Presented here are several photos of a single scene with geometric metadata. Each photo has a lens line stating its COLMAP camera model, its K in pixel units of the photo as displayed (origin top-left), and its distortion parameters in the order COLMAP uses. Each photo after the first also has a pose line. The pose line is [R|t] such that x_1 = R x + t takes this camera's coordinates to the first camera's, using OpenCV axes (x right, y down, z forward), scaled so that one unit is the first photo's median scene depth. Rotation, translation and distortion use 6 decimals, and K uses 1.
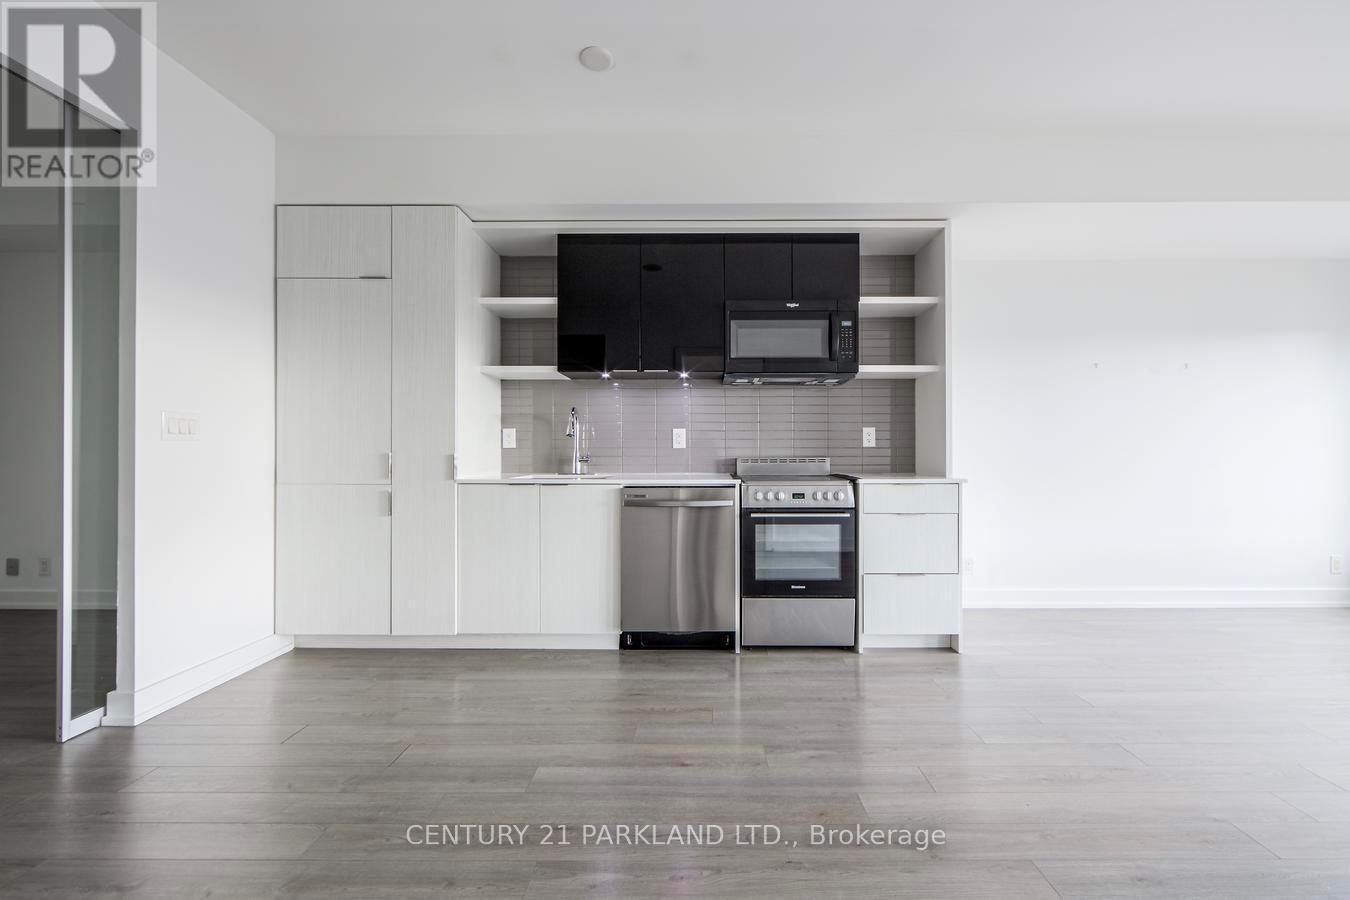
lens RADIAL K [[526.0, 0, 684.6], [0, 526.0, 449.9], [0, 0, 1]] dist [-0.000801, 0.000046]
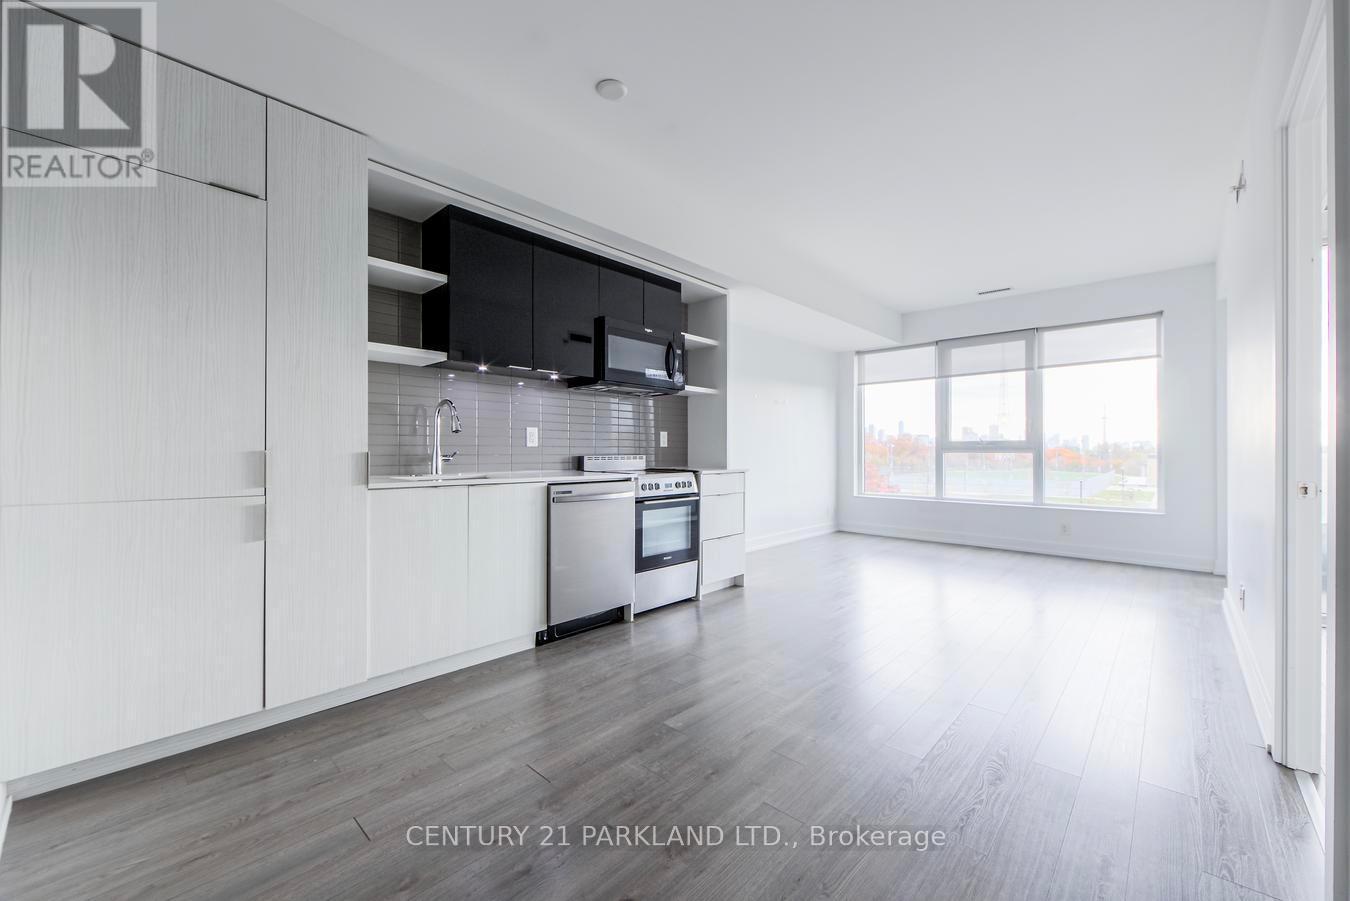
lens RADIAL K [[526.0, 0, 684.6], [0, 526.0, 450.4], [0, 0, 1]] dist [-0.000801, 0.000046]
pose [[0.682253, 0.003154, 0.731109, -0.666112], [-0.006519, 0.999977, 0.001770, 0.000592], [-0.731087, -0.005974, 0.682258, 0.109955]]
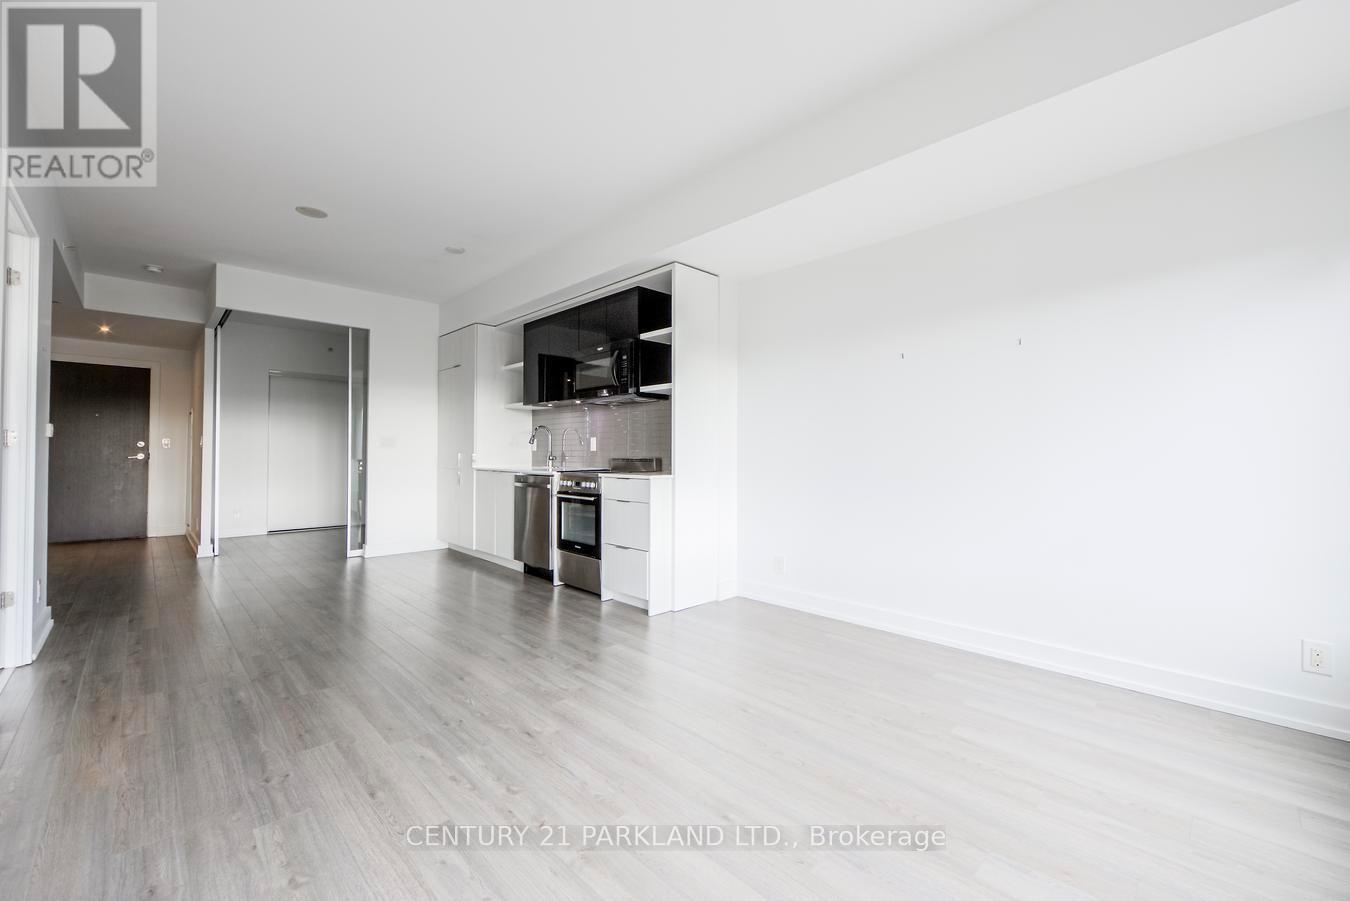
lens RADIAL K [[525.6, 0, 678.1], [0, 525.6, 444.1], [0, 0, 1]] dist [-0.000440, -0.000004]
pose [[0.721176, -0.007779, -0.692708, 1.399470], [0.002016, 0.999956, -0.009130, -0.009764], [0.692749, 0.005188, 0.721160, 0.143035]]
